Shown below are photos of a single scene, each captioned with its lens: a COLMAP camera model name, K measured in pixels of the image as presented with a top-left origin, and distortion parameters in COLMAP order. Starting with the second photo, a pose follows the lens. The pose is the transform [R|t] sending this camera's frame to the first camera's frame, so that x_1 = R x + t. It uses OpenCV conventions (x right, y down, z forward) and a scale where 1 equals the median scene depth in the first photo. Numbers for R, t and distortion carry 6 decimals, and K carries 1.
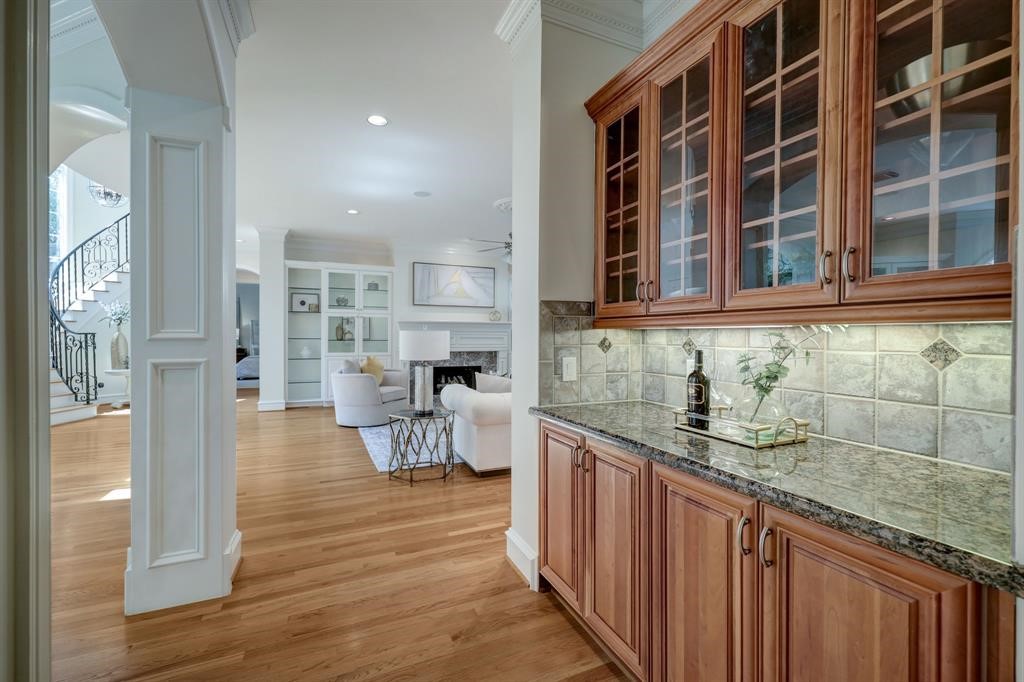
lens RADIAL K [[426.6, 0, 513.7], [0, 426.6, 339.4], [0, 0, 1]] dist [0.002026, 0.000195]
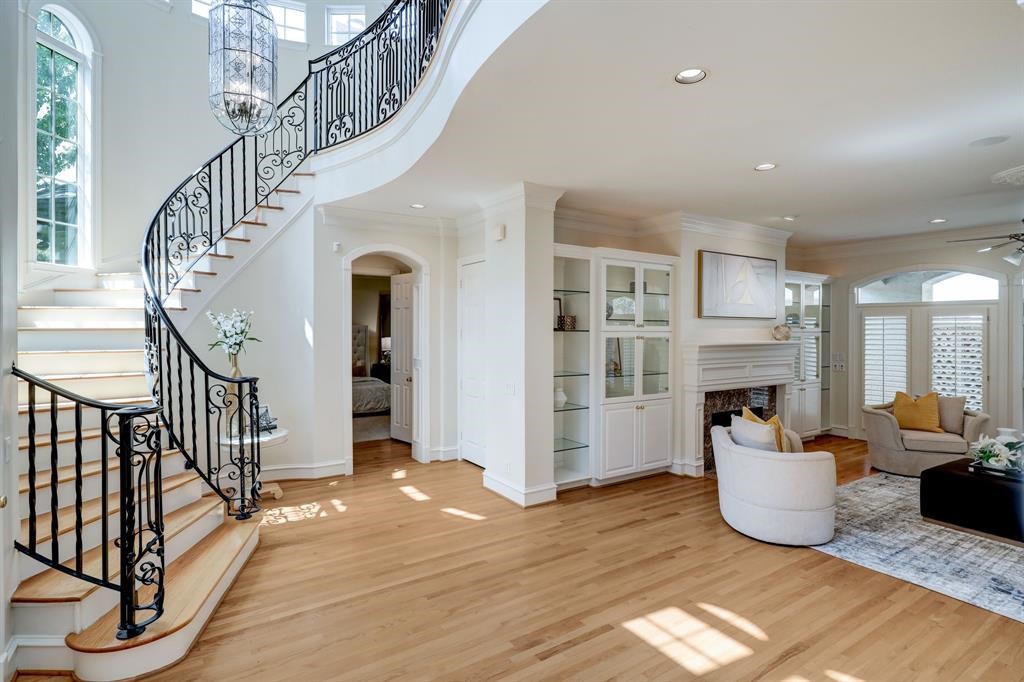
lens RADIAL K [[523.9, 0, 508.7], [0, 523.9, 333.6], [0, 0, 1]] dist [0.000757, 0.000577]
pose [[0.989961, 0.001896, 0.141328, -0.660911], [-0.002429, 0.999991, 0.003599, -0.062022], [-0.141320, -0.003906, 0.989956, 0.287098]]
